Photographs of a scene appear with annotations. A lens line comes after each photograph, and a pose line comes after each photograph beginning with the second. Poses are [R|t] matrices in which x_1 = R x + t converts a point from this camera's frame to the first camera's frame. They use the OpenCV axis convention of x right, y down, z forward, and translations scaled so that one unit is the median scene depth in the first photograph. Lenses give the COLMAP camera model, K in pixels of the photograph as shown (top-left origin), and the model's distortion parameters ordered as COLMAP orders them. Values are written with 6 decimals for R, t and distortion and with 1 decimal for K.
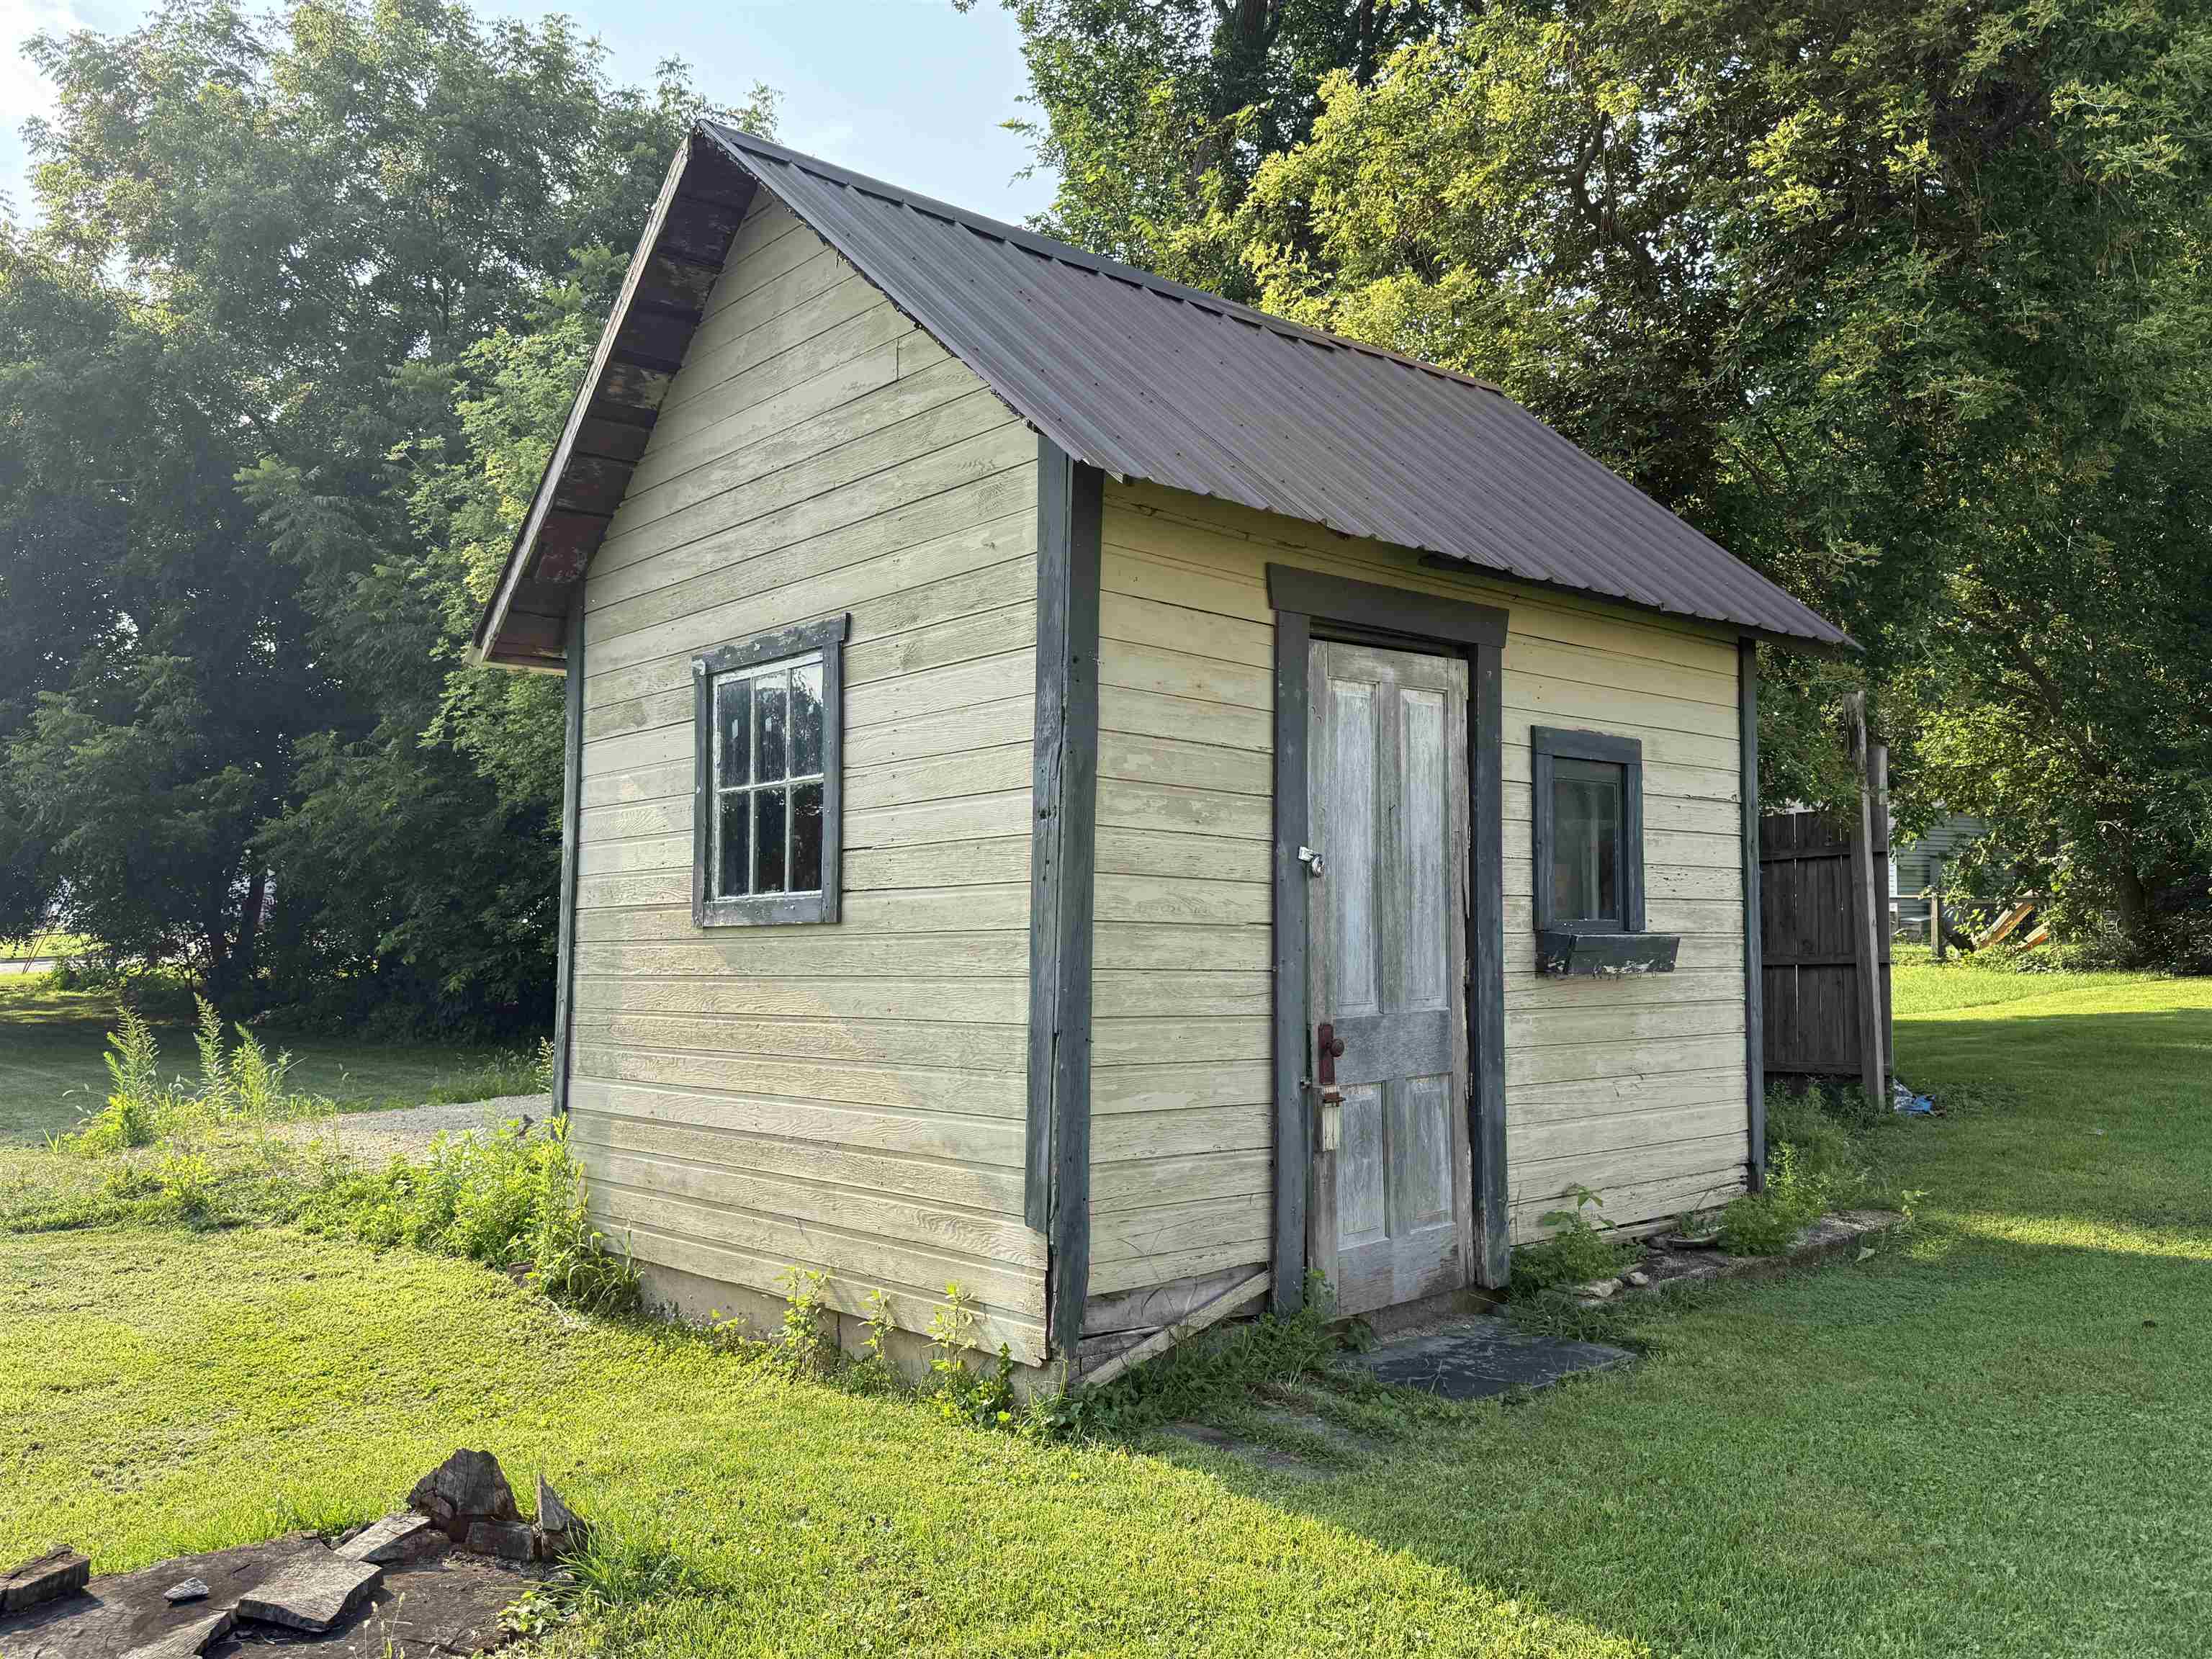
lens RADIAL K [[1731.1, 0, 1104.2], [0, 1731.1, 830.2], [0, 0, 1]] dist [0.059623, -0.028561]
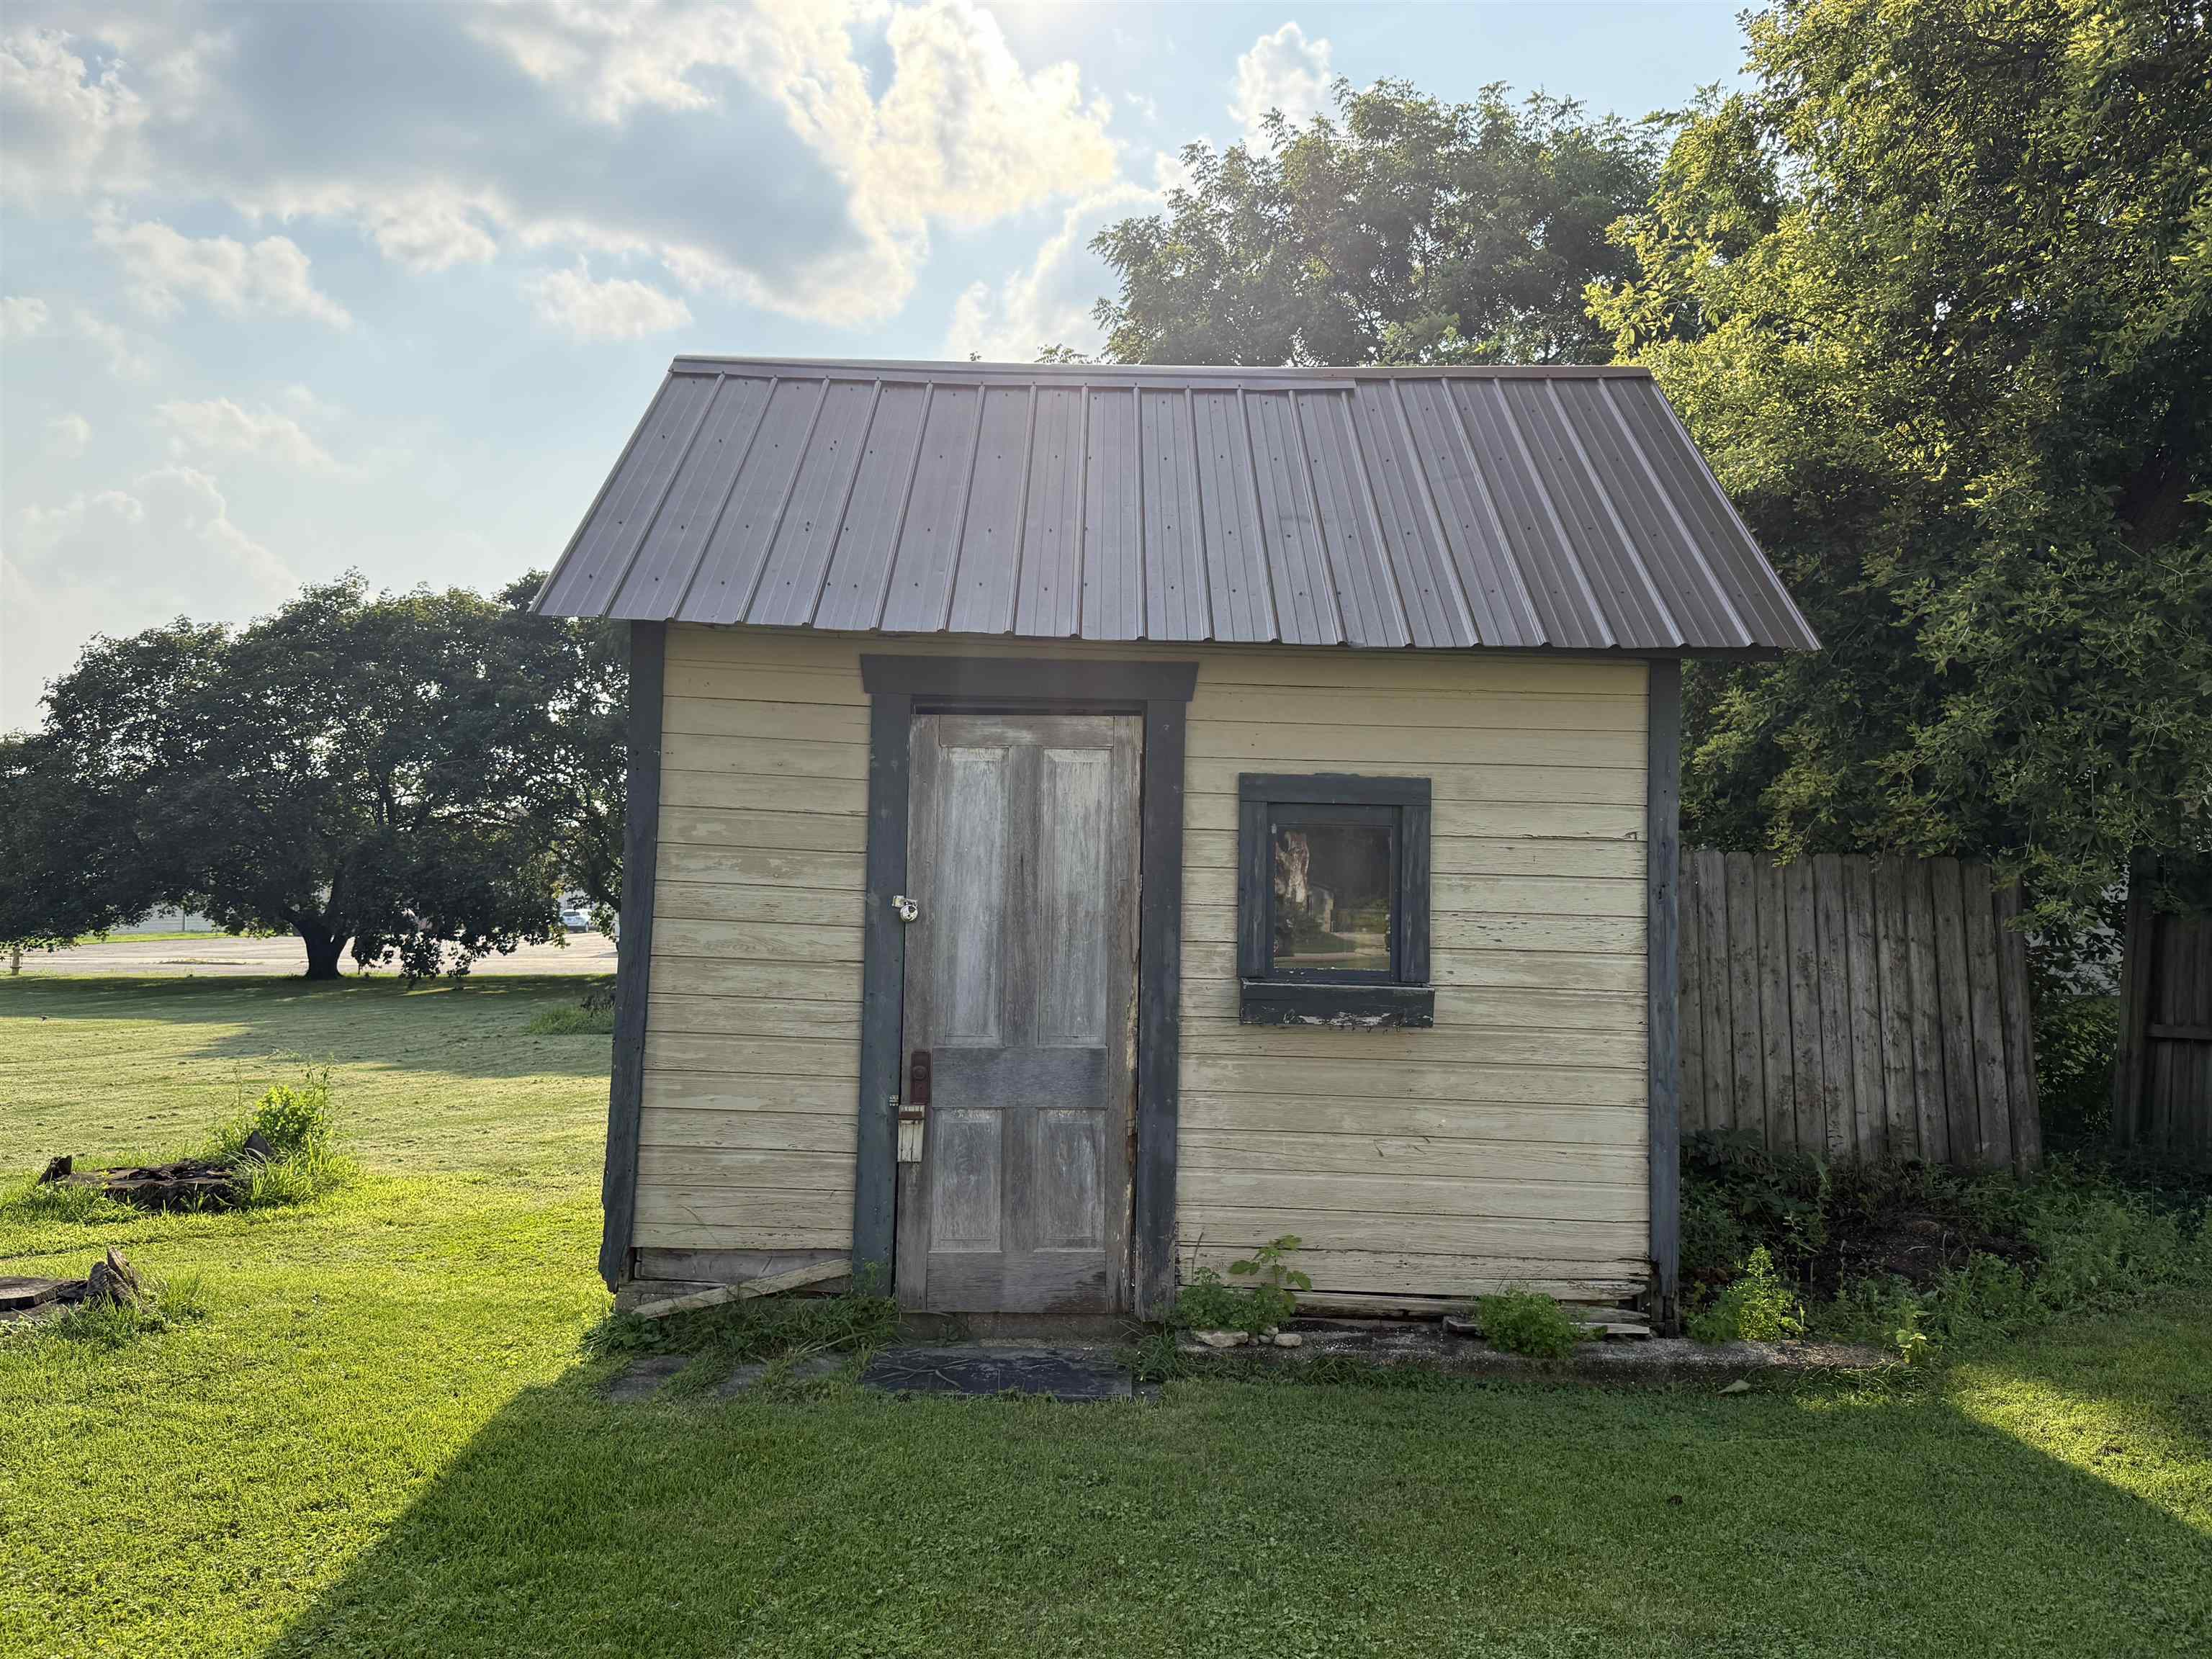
lens RADIAL K [[1731.1, 0, 1104.6], [0, 1731.1, 823.4], [0, 0, 1]] dist [0.059623, -0.028561]
pose [[0.752165, -0.016642, -0.658765, 0.940138], [0.012271, 0.999861, -0.011248, -0.023021], [0.658861, 0.000376, 0.752265, 0.214608]]
